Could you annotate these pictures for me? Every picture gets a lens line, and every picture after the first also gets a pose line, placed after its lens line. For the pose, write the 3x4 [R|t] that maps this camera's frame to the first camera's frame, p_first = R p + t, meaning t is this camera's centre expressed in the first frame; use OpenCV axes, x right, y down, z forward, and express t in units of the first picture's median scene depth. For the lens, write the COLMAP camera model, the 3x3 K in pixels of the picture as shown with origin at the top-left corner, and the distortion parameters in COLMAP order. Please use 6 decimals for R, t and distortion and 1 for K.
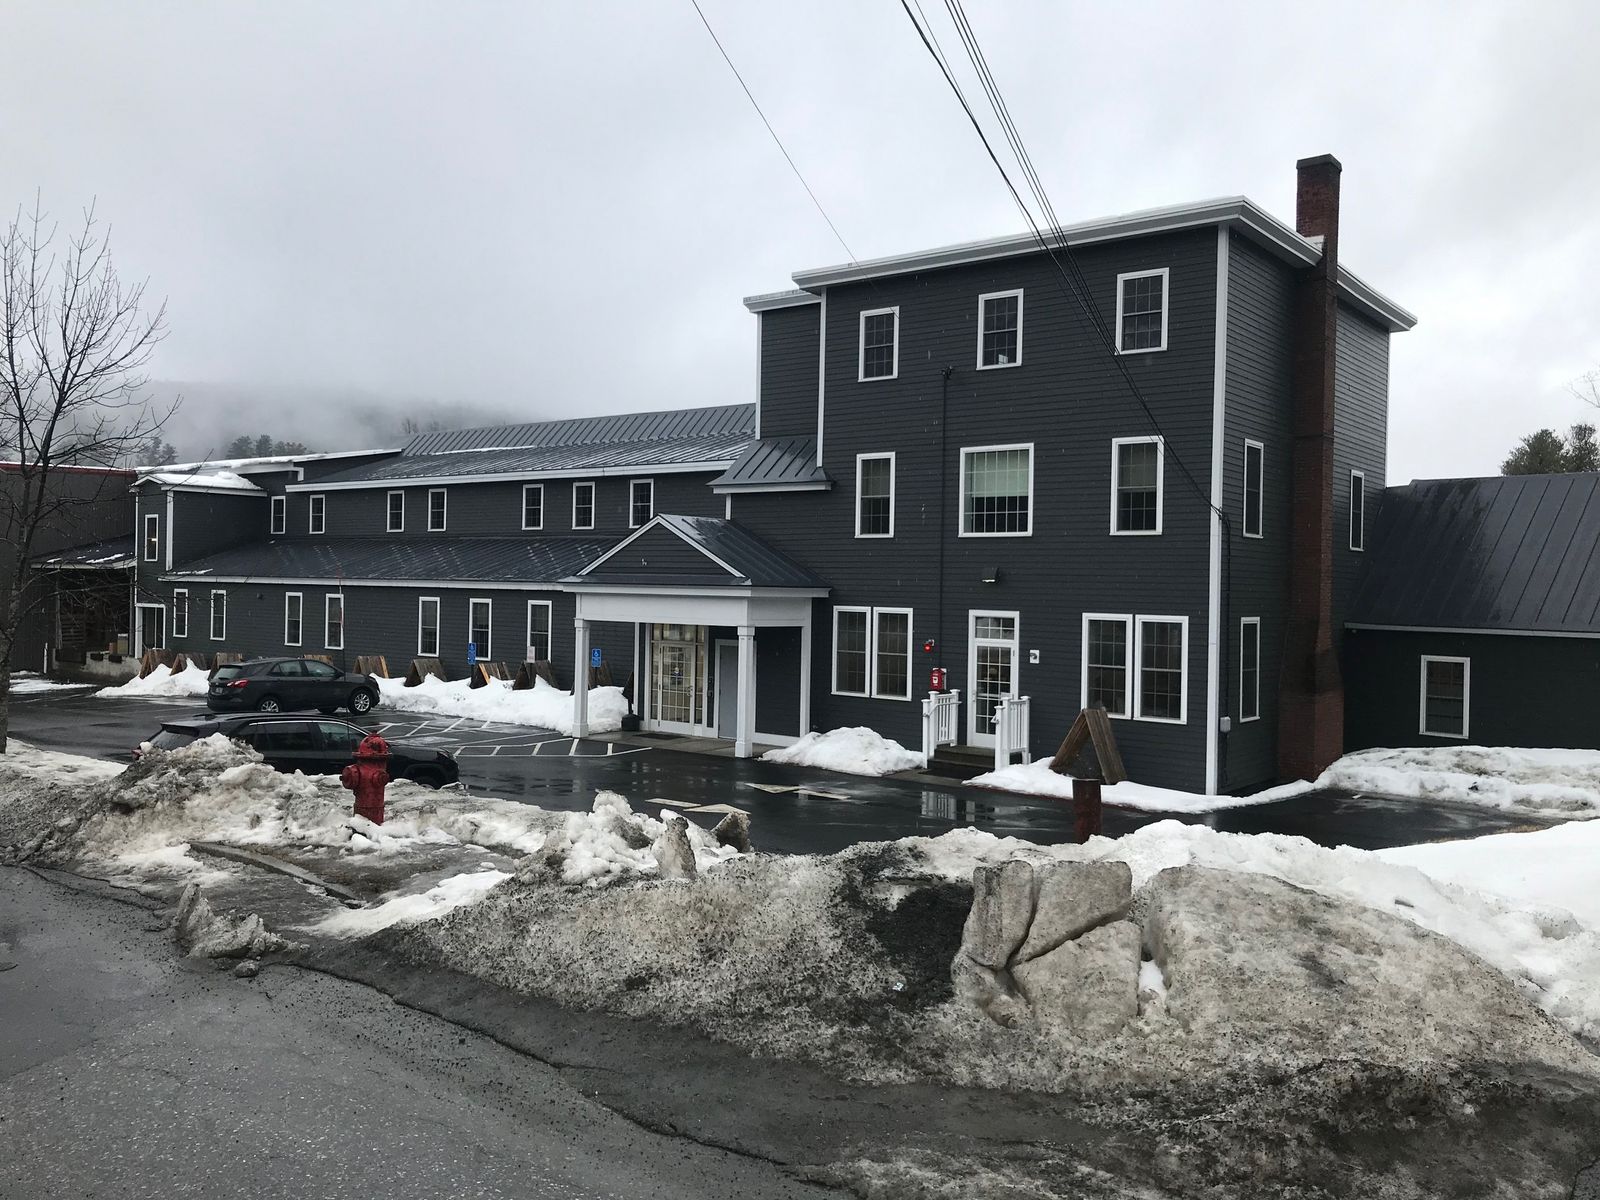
lens RADIAL K [[1301.4, 0, 776.3], [0, 1301.4, 596.4], [0, 0, 1]] dist [0.048443, -0.047442]
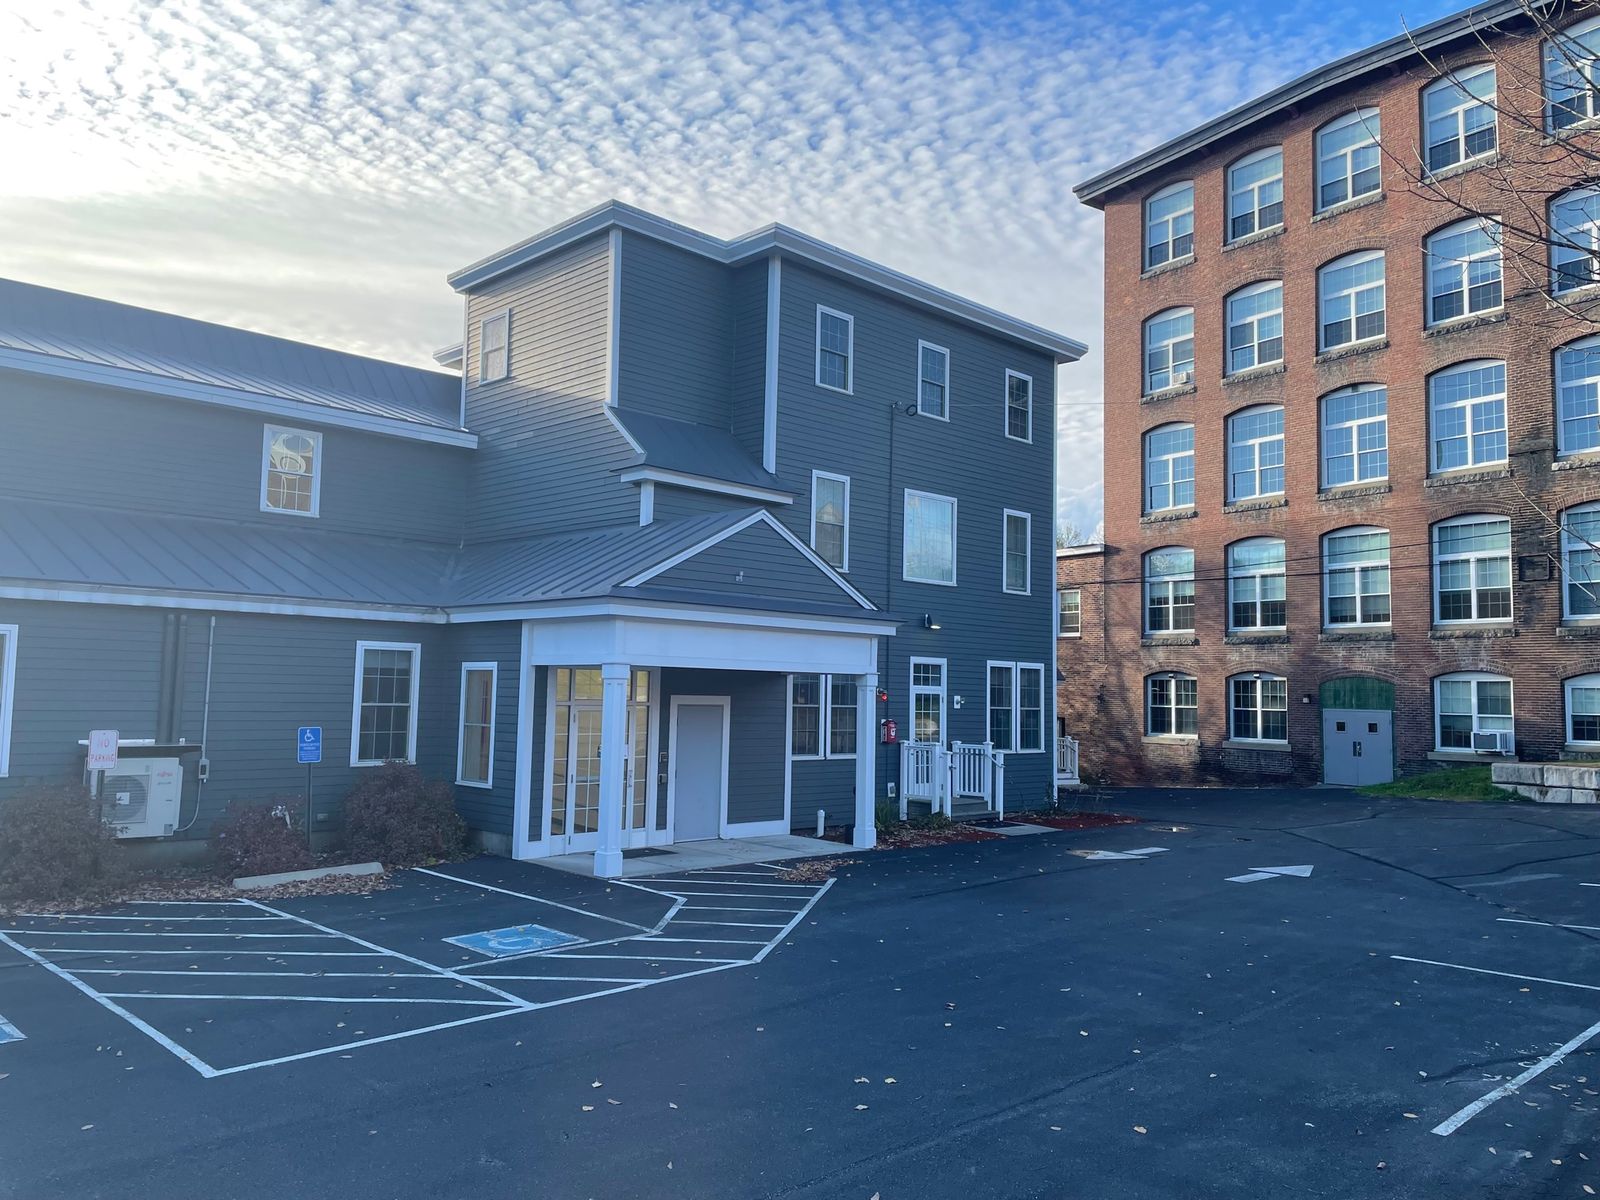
lens RADIAL K [[1199.2, 0, 786.6], [0, 1199.2, 586.7], [0, 0, 1]] dist [0.073695, -0.046475]
pose [[0.125147, 0.069596, 0.989694, -0.741487], [-0.012124, 0.997569, -0.068617, 0.020969], [-0.992064, -0.003412, 0.125687, 0.970702]]
